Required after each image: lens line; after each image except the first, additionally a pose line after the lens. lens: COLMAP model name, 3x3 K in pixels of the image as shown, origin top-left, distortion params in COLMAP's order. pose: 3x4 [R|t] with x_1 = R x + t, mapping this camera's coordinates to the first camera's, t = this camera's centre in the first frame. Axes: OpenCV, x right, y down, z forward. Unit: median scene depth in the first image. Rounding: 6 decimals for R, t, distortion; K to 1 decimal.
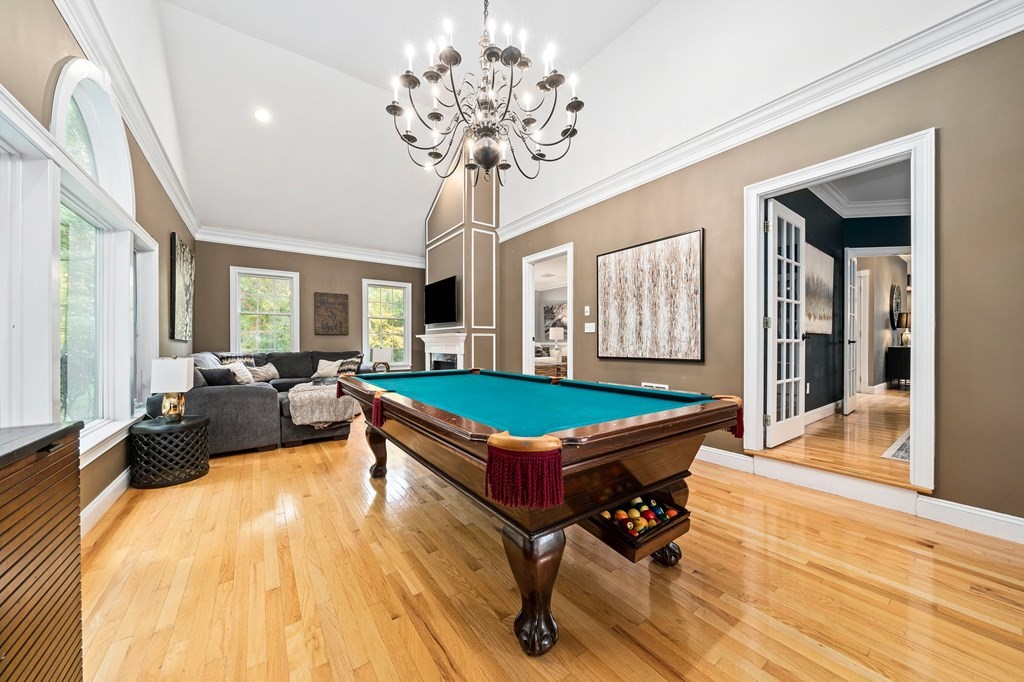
lens RADIAL K [[357.5, 0, 508.1], [0, 357.5, 343.3], [0, 0, 1]] dist [-0.007690, 0.000461]
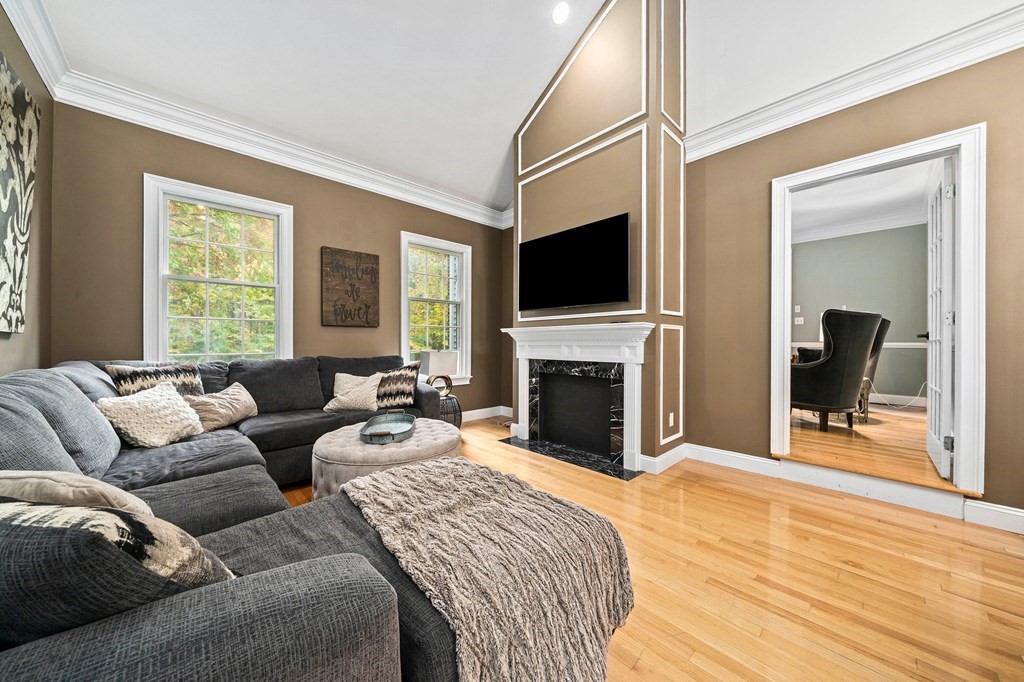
lens RADIAL K [[357.5, 0, 517.5], [0, 357.5, 341.8], [0, 0, 1]] dist [-0.007690, 0.000461]
pose [[0.991223, 0.000021, 0.132204, -0.340429], [-0.000999, 0.999973, 0.007328, -0.004368], [-0.132200, -0.007396, 0.991195, 0.453343]]
